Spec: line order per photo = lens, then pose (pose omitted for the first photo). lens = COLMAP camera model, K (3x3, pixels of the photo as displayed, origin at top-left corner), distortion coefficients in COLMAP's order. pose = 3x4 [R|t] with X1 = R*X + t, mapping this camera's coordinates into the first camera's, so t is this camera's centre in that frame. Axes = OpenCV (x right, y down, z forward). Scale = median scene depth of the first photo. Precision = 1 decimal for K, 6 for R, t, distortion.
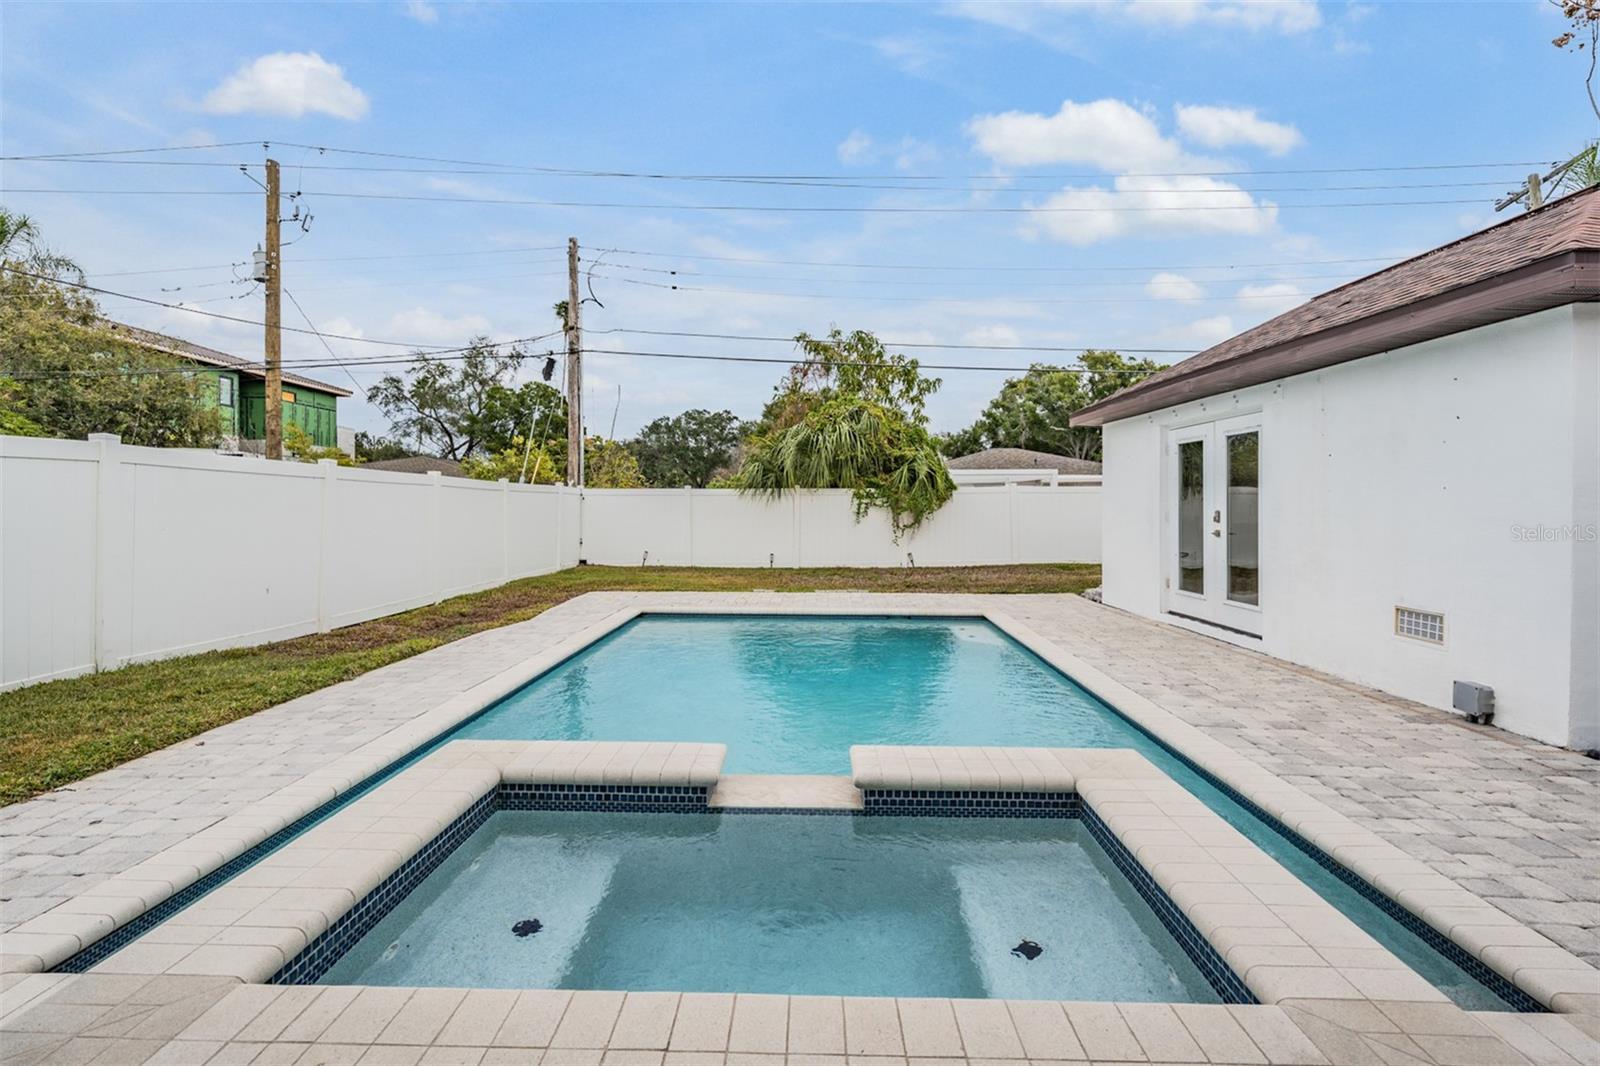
lens RADIAL K [[764.2, 0, 795.8], [0, 764.2, 502.4], [0, 0, 1]] dist [-0.002354, -0.000115]
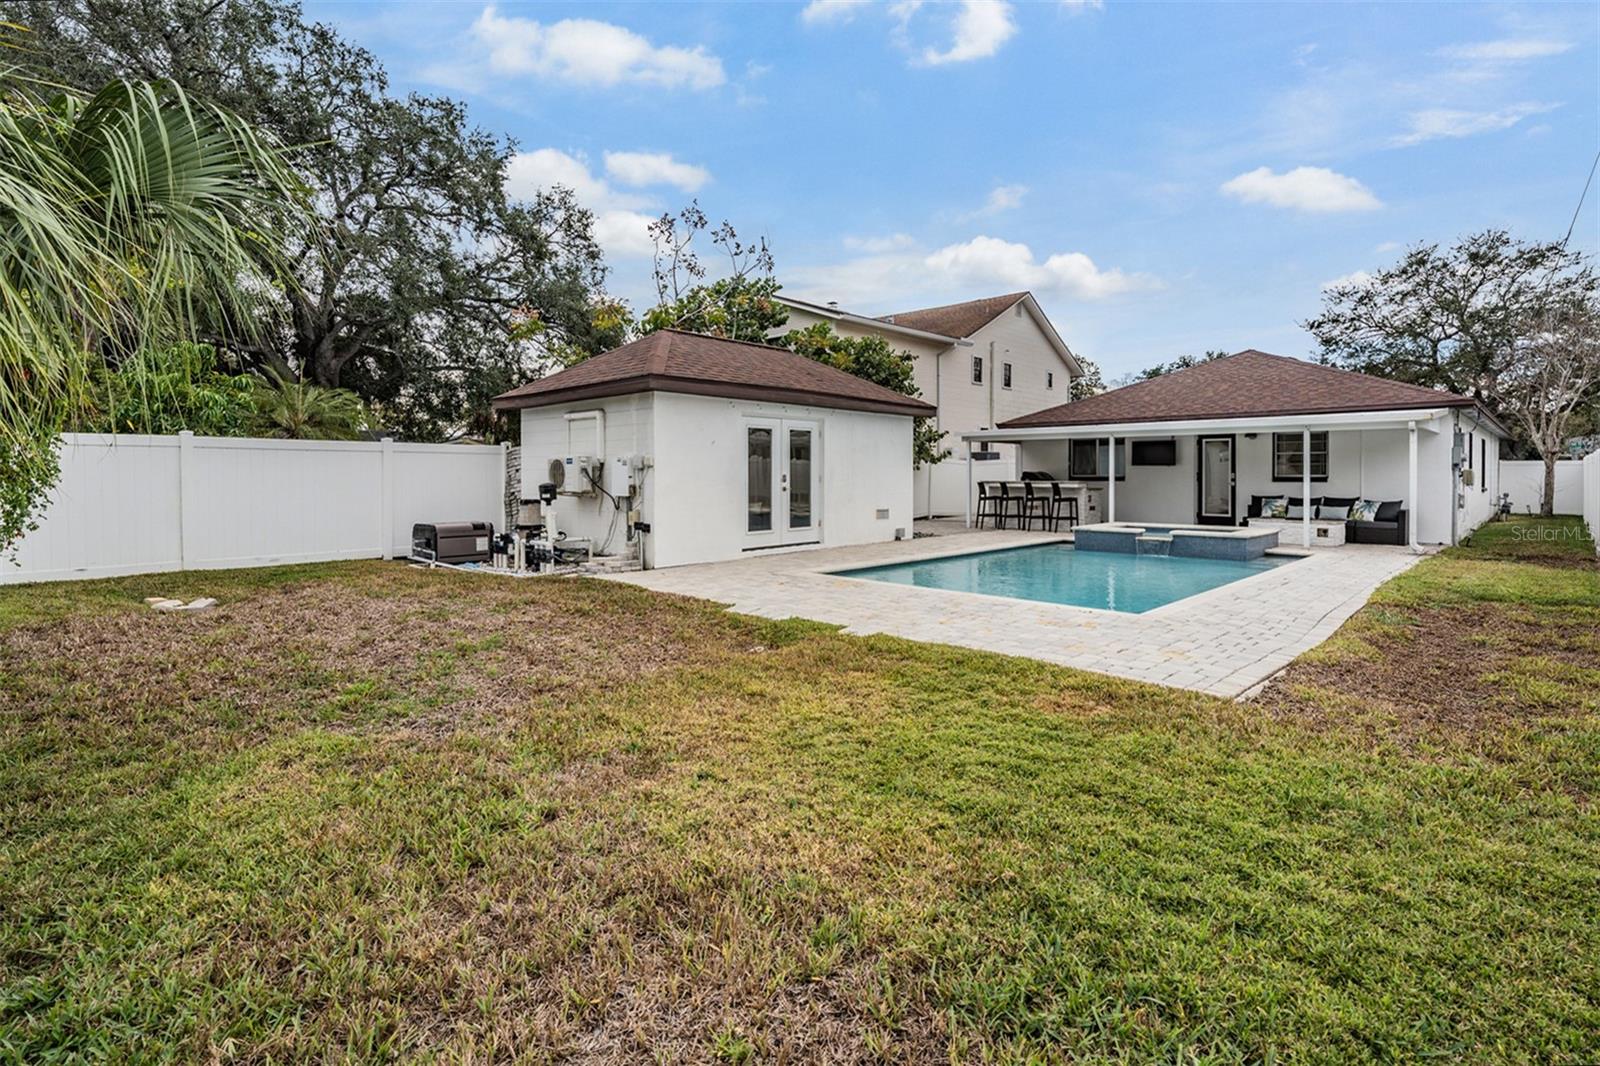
lens RADIAL K [[764.2, 0, 795.8], [0, 764.2, 502.4], [0, 0, 1]] dist [-0.002354, -0.000115]
pose [[-0.736649, -0.024217, 0.675841, -0.430249], [-0.000641, 0.999383, 0.035112, 0.009853], [-0.676275, 0.025432, -0.736211, 1.688849]]
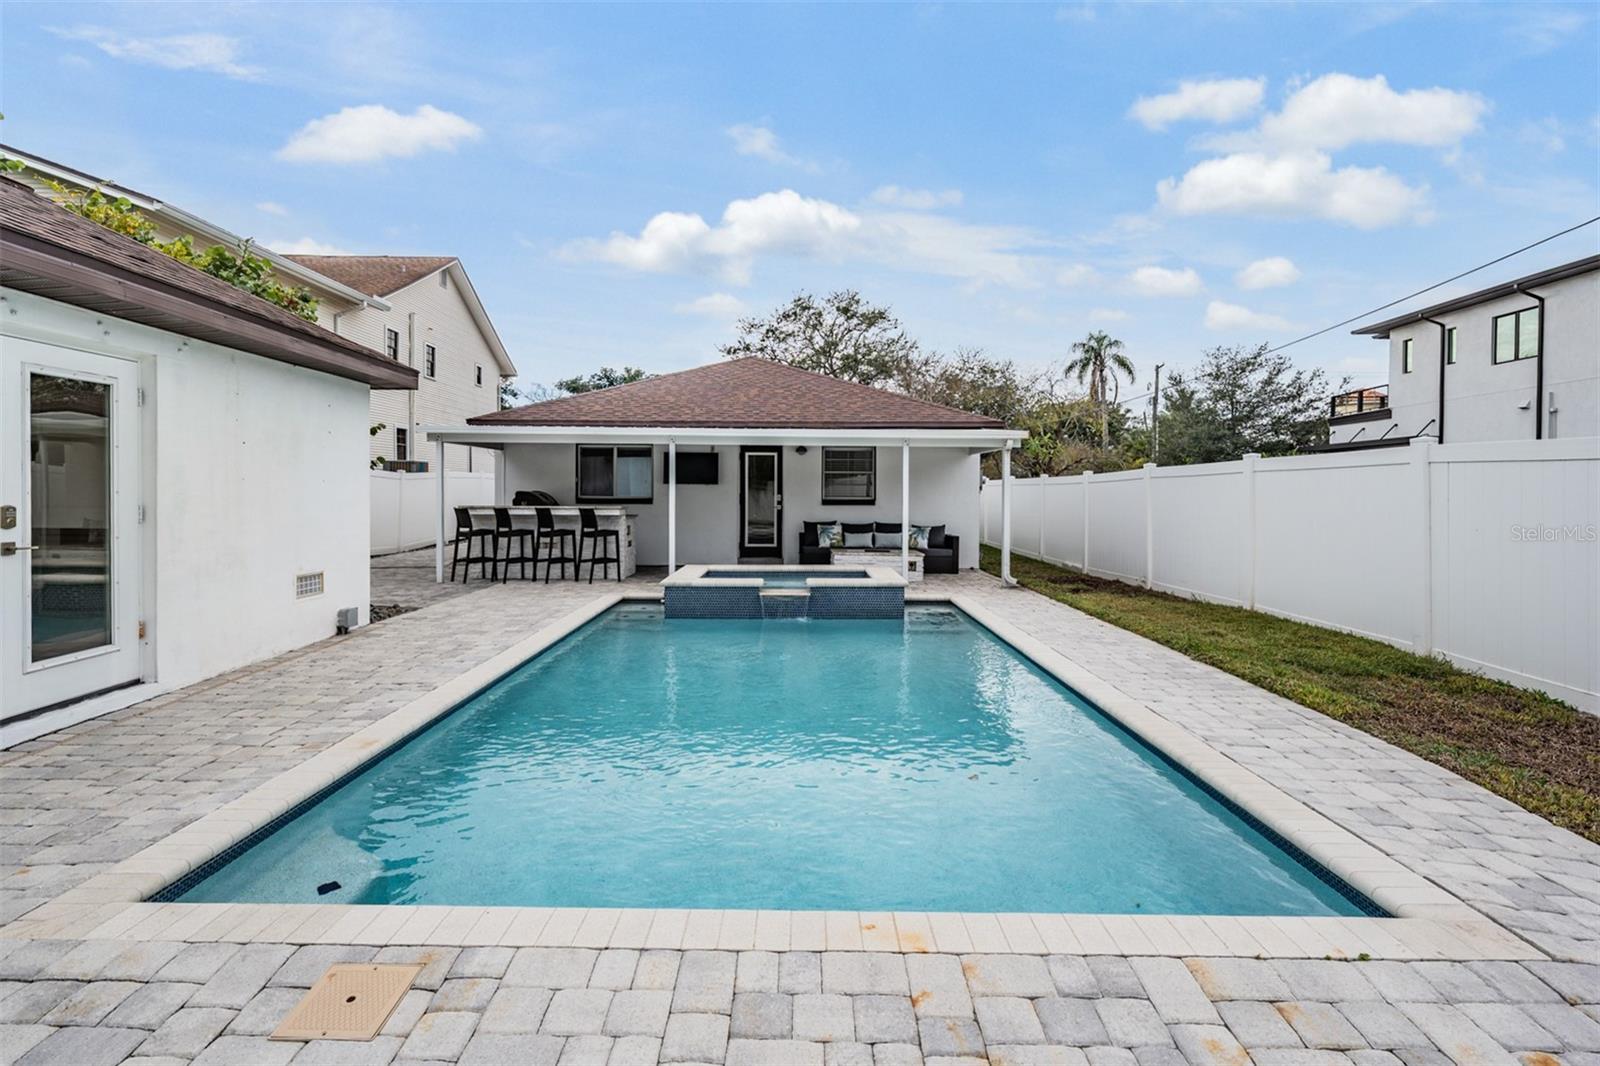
lens RADIAL K [[764.2, 0, 795.8], [0, 764.2, 502.4], [0, 0, 1]] dist [-0.002354, -0.000115]
pose [[-0.999280, -0.005029, -0.037607, 0.018507], [-0.005588, 0.999875, 0.014767, -0.002432], [0.037528, 0.014966, -0.999183, 1.208246]]
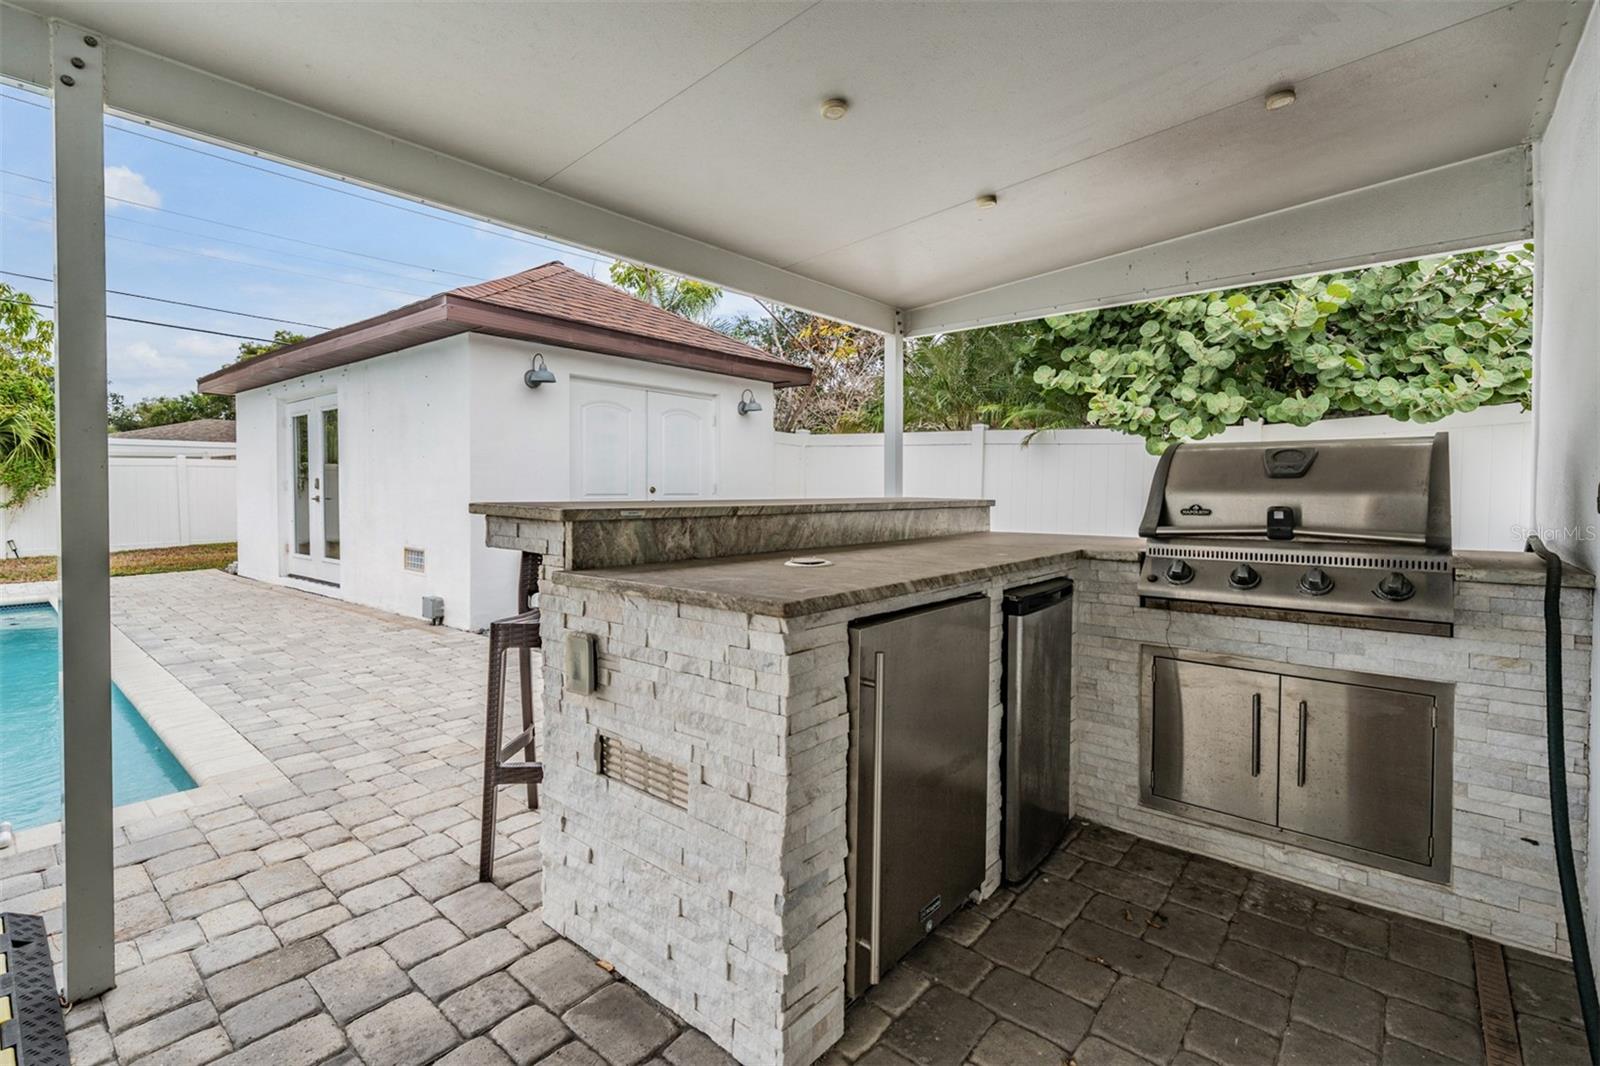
lens RADIAL K [[720.0, 0, 799.7], [0, 720.0, 499.0], [0, 0, 1]] dist [0.001770, 0.000517]
pose [[0.623779, -0.013757, 0.781480, 0.131944], [-0.001366, 0.999824, 0.018691, 0.015814], [-0.781600, -0.012726, 0.623651, -0.160586]]
